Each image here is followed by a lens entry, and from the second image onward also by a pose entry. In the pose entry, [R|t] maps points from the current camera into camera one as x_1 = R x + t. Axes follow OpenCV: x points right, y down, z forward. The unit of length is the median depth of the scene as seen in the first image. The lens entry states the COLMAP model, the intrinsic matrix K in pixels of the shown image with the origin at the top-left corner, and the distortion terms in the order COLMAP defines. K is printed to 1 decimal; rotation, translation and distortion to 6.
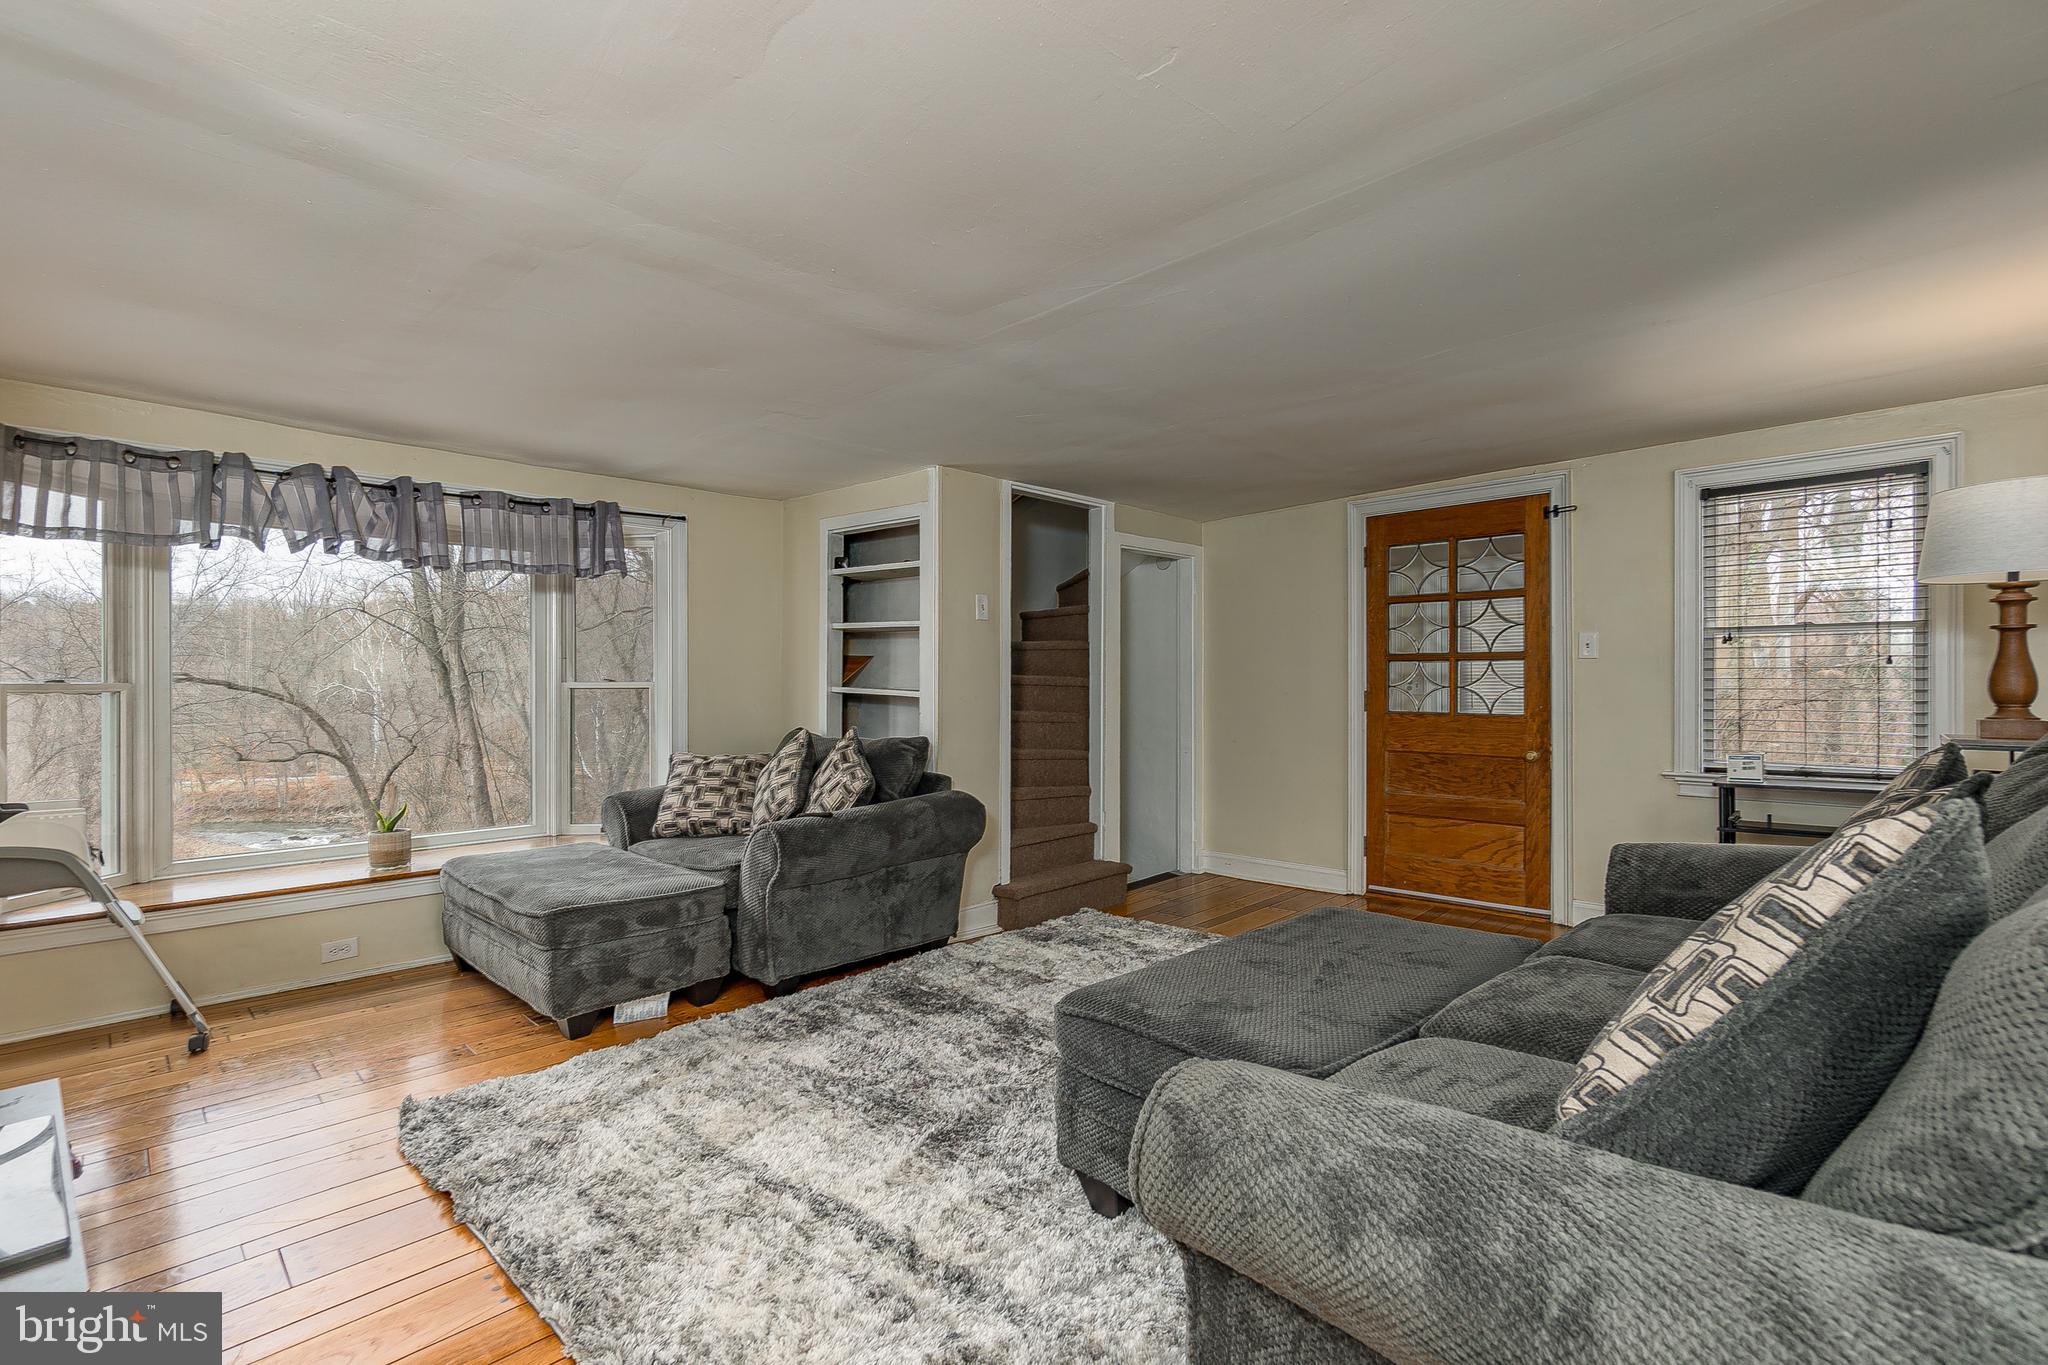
lens RADIAL K [[912.2, 0, 1012.7], [0, 912.2, 680.6], [0, 0, 1]] dist [-0.001538, 0.000256]
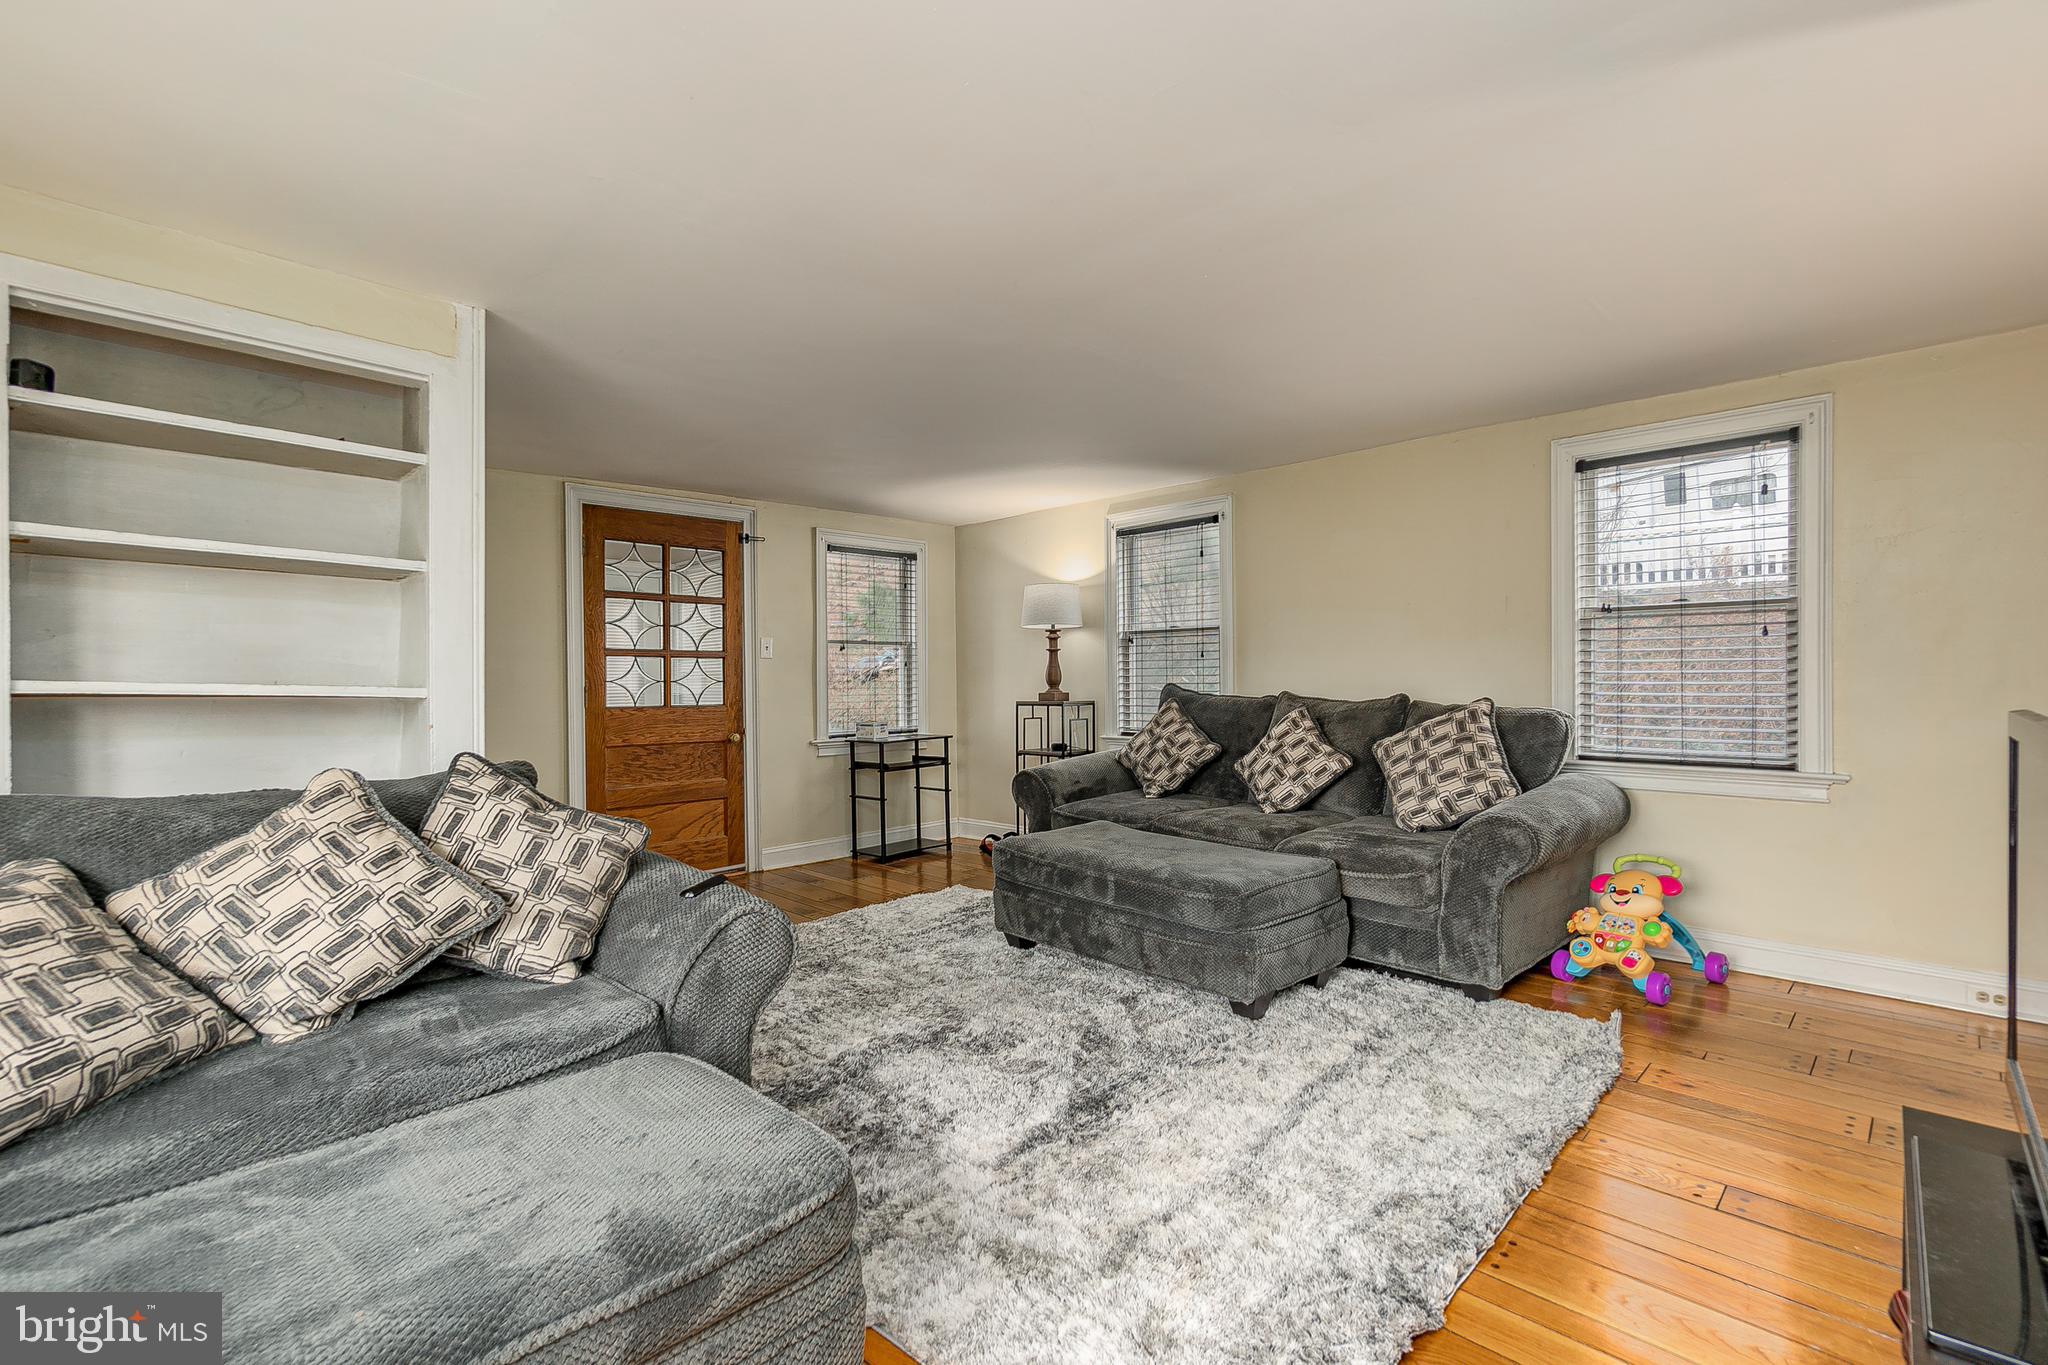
lens RADIAL K [[912.2, 0, 1012.7], [0, 912.2, 680.6], [0, 0, 1]] dist [-0.001538, 0.000256]
pose [[0.033718, -0.001400, 0.999430, -0.603293], [-0.000074, 0.999999, 0.001404, 0.004349], [-0.999431, -0.000121, 0.033718, 0.576673]]
